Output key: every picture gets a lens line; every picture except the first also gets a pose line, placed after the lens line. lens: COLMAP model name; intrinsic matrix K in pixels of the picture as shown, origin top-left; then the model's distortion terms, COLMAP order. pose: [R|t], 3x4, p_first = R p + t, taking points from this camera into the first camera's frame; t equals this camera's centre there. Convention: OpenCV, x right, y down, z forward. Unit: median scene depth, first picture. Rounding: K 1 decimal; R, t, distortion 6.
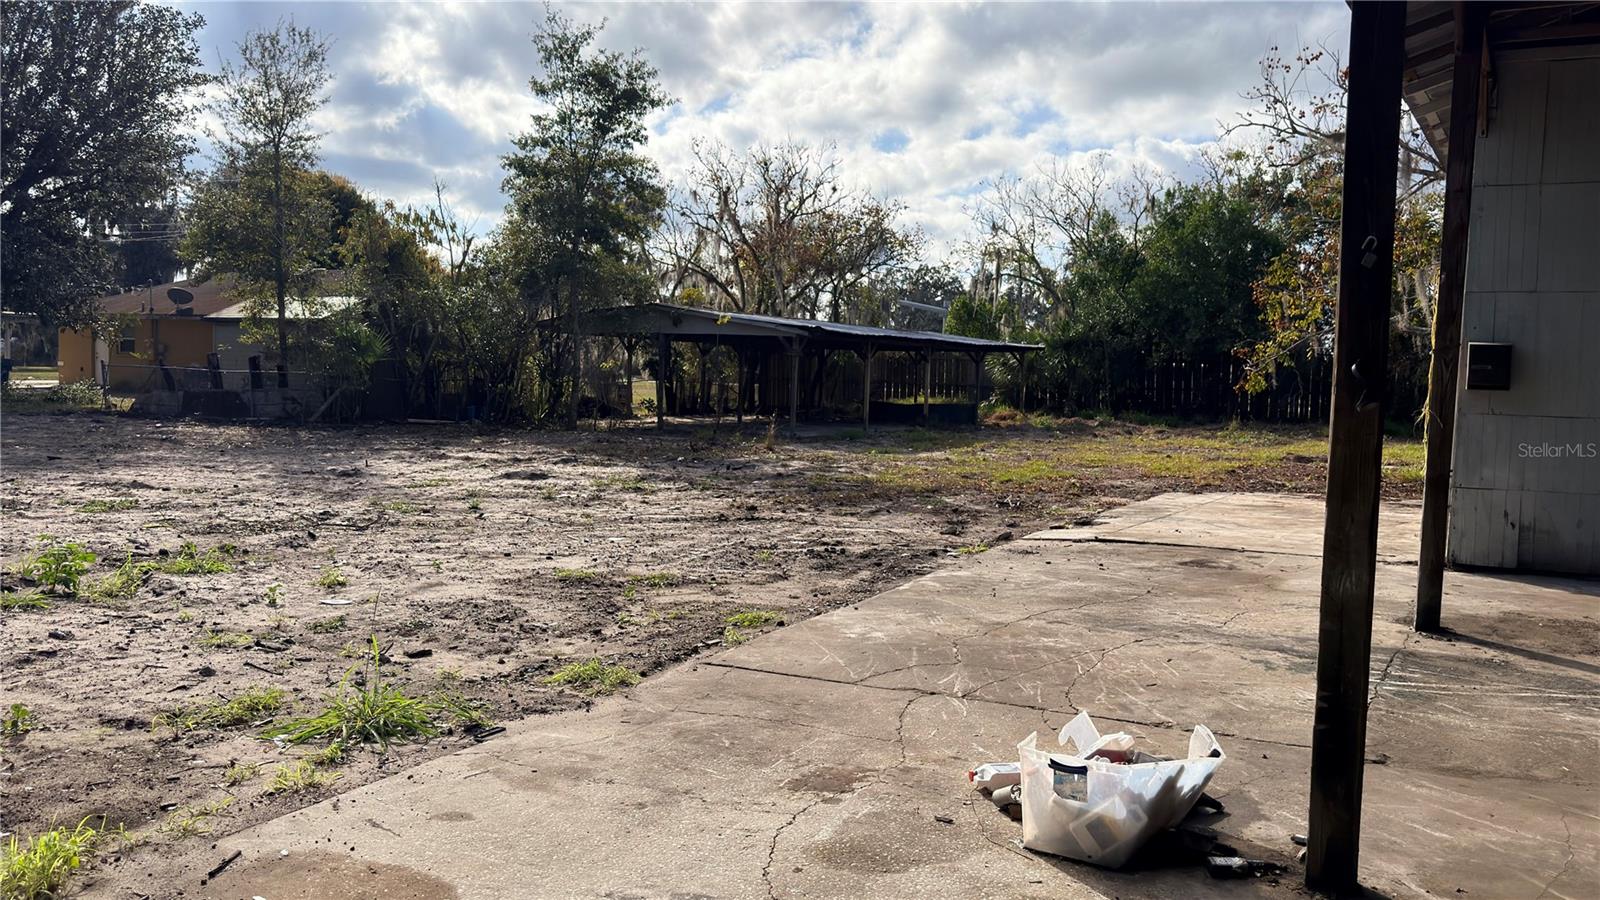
lens RADIAL K [[1308.8, 0, 804.9], [0, 1308.8, 454.5], [0, 0, 1]] dist [0.040992, -0.003165]
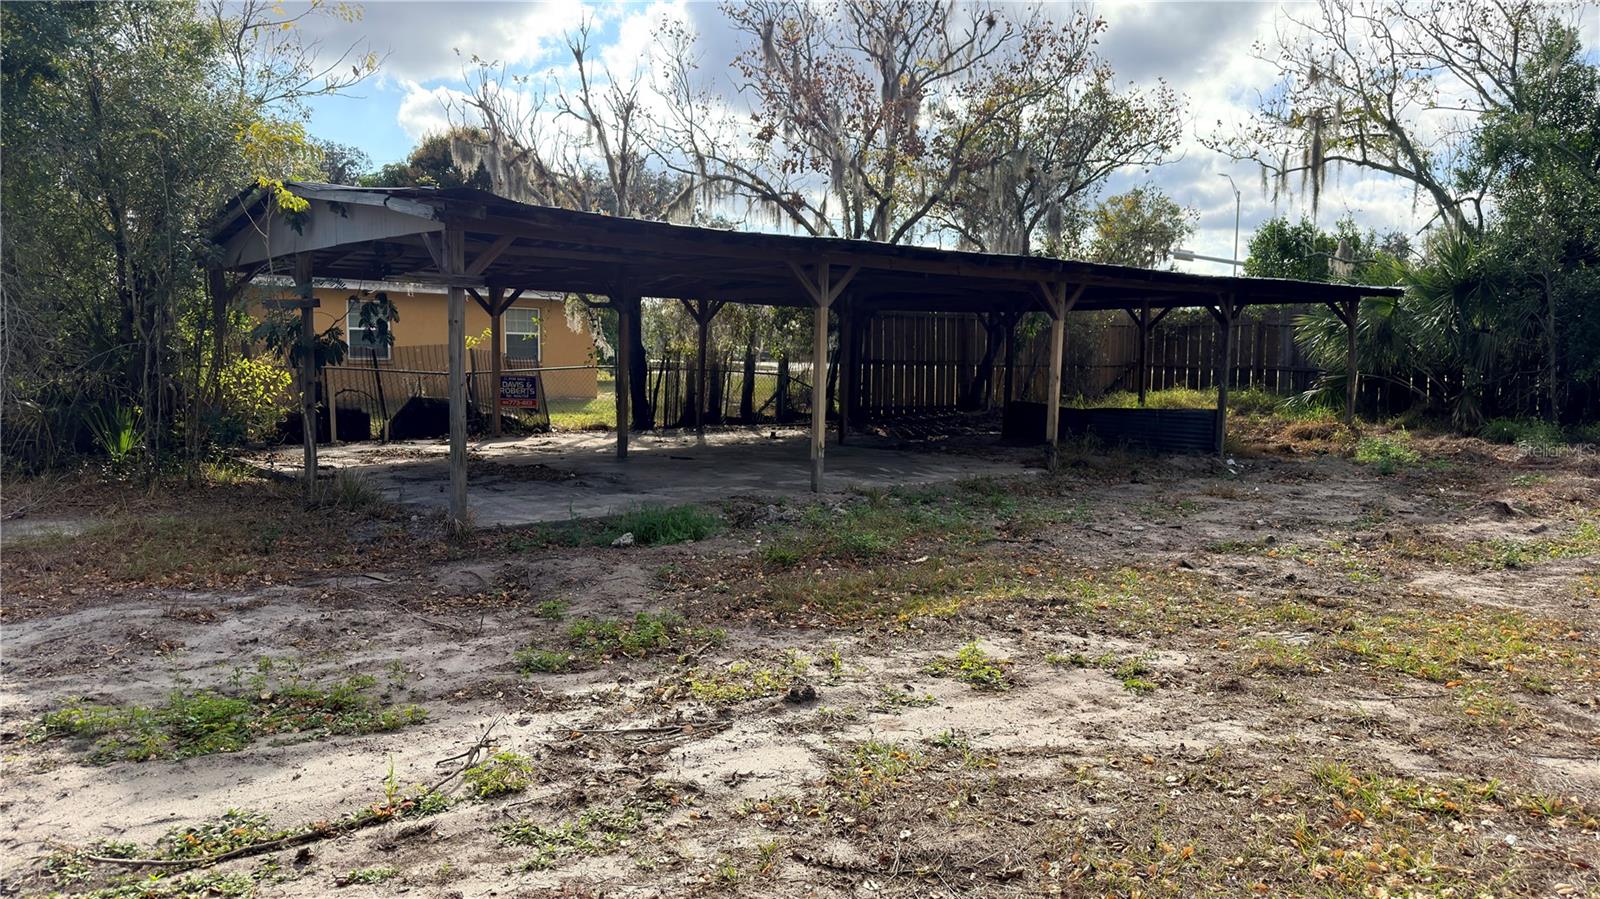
lens RADIAL K [[1116.2, 0, 798.3], [0, 1116.2, 462.1], [0, 0, 1]] dist [-0.000776, -0.007286]
pose [[0.932662, 0.018619, -0.360271, 0.123643], [-0.008263, 0.999508, 0.030265, -0.028876], [0.360657, -0.025250, 0.932357, 0.530805]]
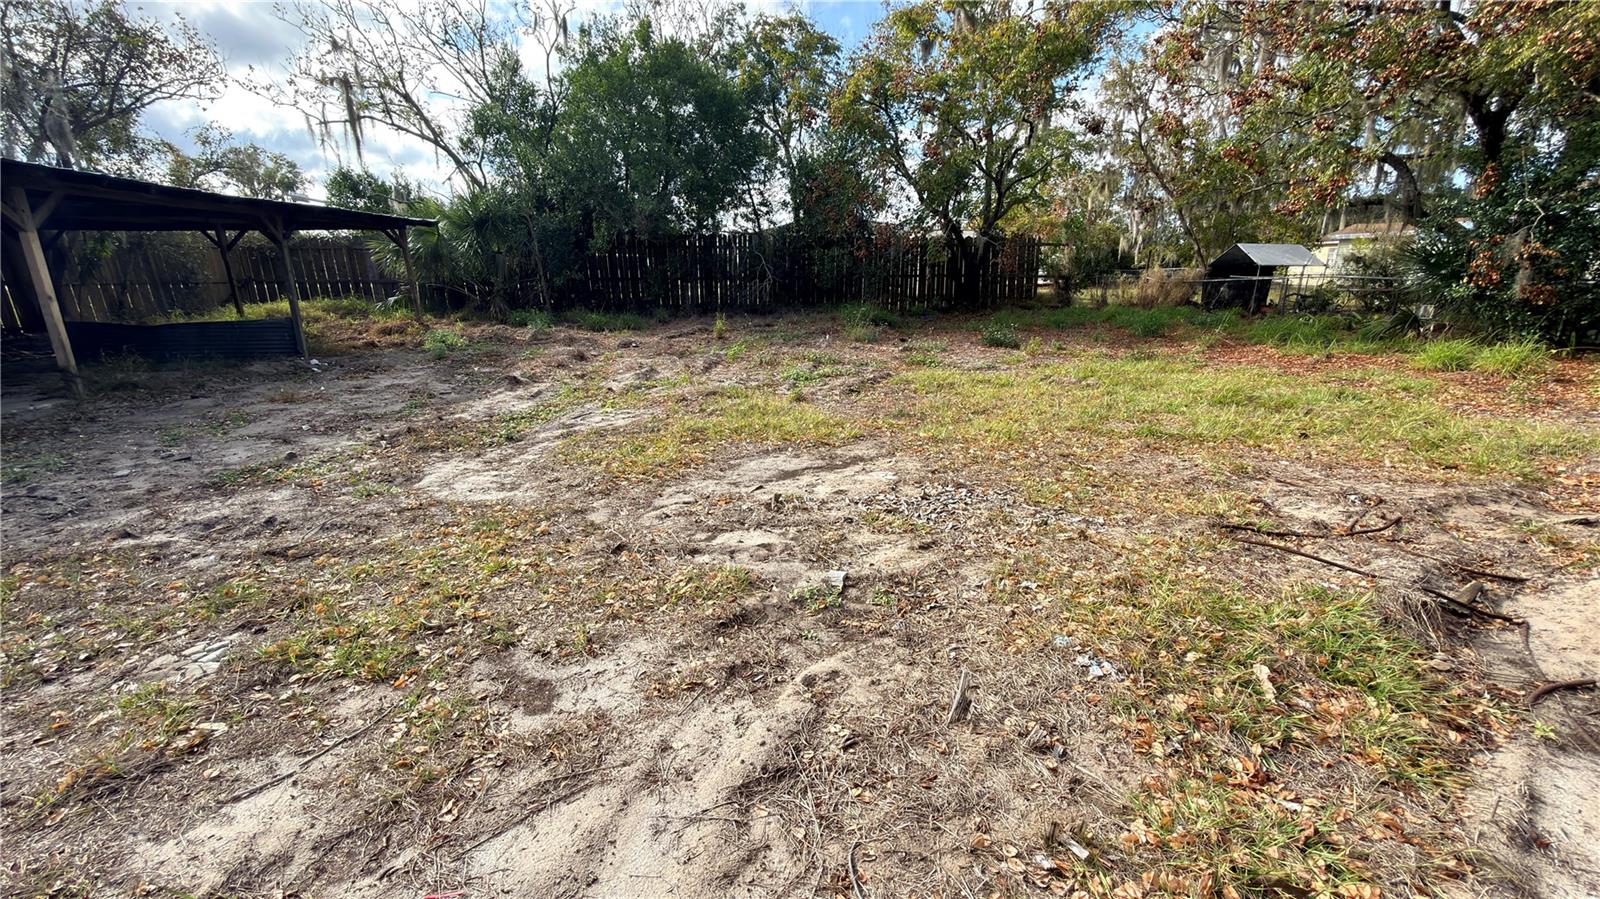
lens RADIAL K [[637.5, 0, 801.0], [0, 637.5, 452.8], [0, 0, 1]] dist [0.000896, -0.000340]
pose [[0.836770, -0.180788, 0.516847, 0.148055], [0.063238, 0.969512, 0.236745, -0.031797], [-0.543890, -0.165417, 0.822691, 0.599389]]
